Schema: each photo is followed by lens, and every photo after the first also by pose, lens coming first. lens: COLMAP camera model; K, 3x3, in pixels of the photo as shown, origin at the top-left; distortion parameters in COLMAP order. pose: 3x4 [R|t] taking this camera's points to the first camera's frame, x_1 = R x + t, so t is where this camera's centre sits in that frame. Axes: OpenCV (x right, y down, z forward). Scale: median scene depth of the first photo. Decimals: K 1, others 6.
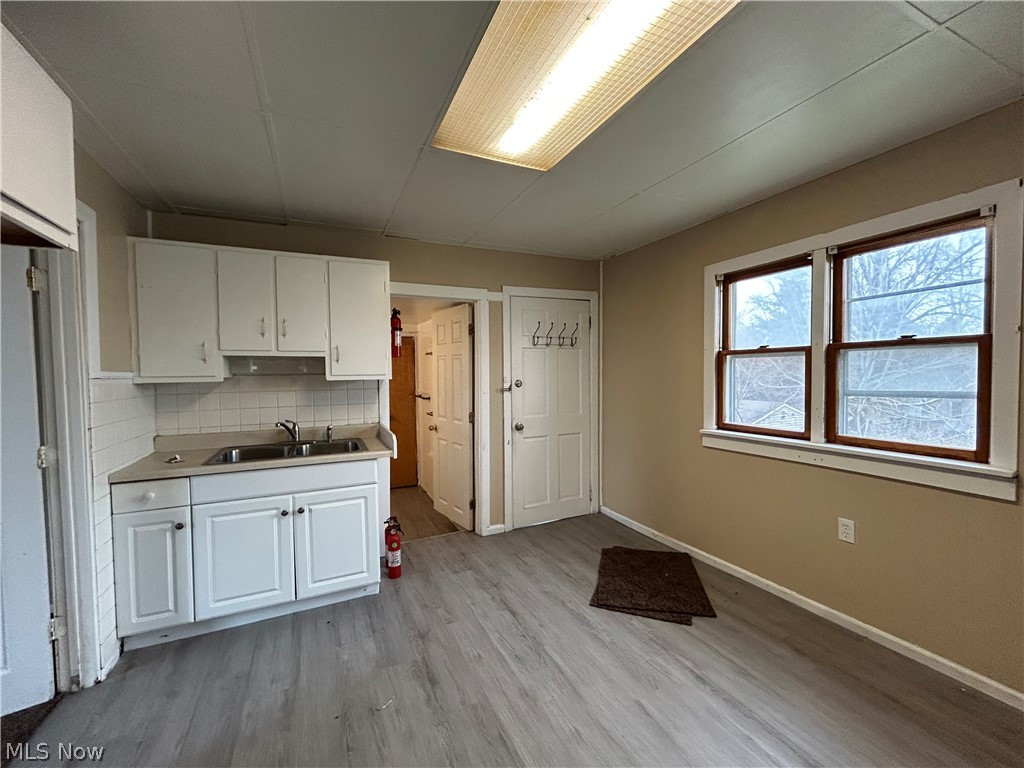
lens RADIAL K [[412.2, 0, 510.4], [0, 412.2, 382.4], [0, 0, 1]] dist [-0.001350, 0.000233]
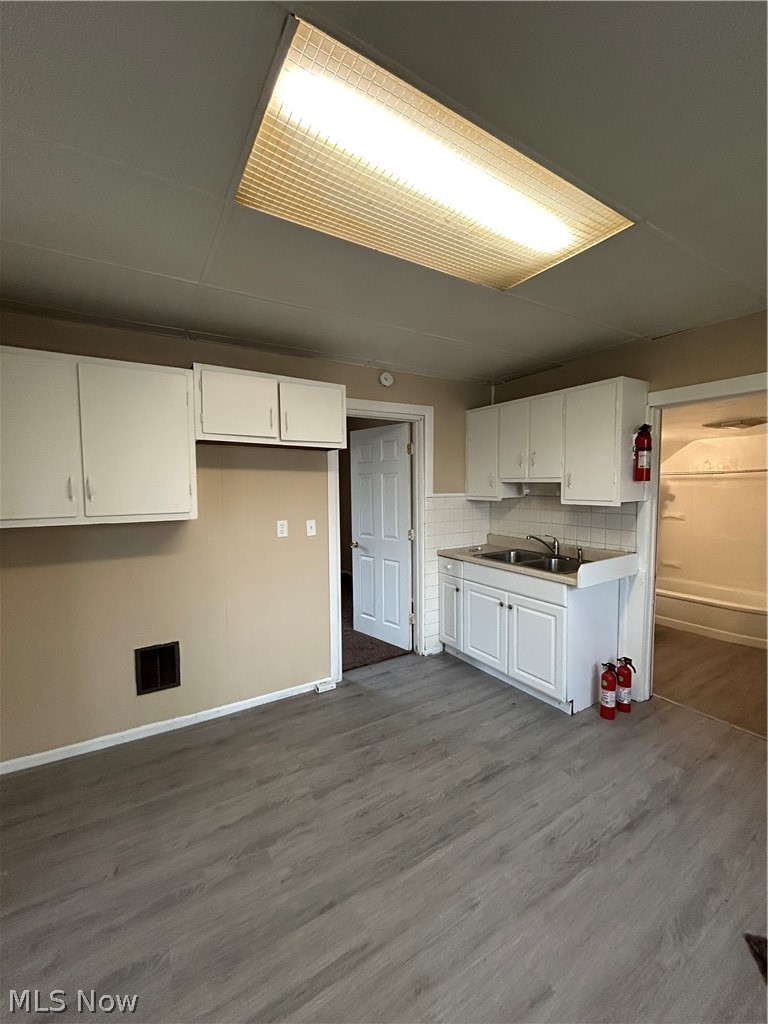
lens RADIAL K [[412.2, 0, 383.2], [0, 412.2, 507.5], [0, 0, 1]] dist [-0.001350, 0.000233]
pose [[0.121605, 0.070188, -0.990094, 0.710958], [-0.019218, 0.997476, 0.068351, -0.075096], [0.992393, 0.010716, 0.122647, 0.481920]]
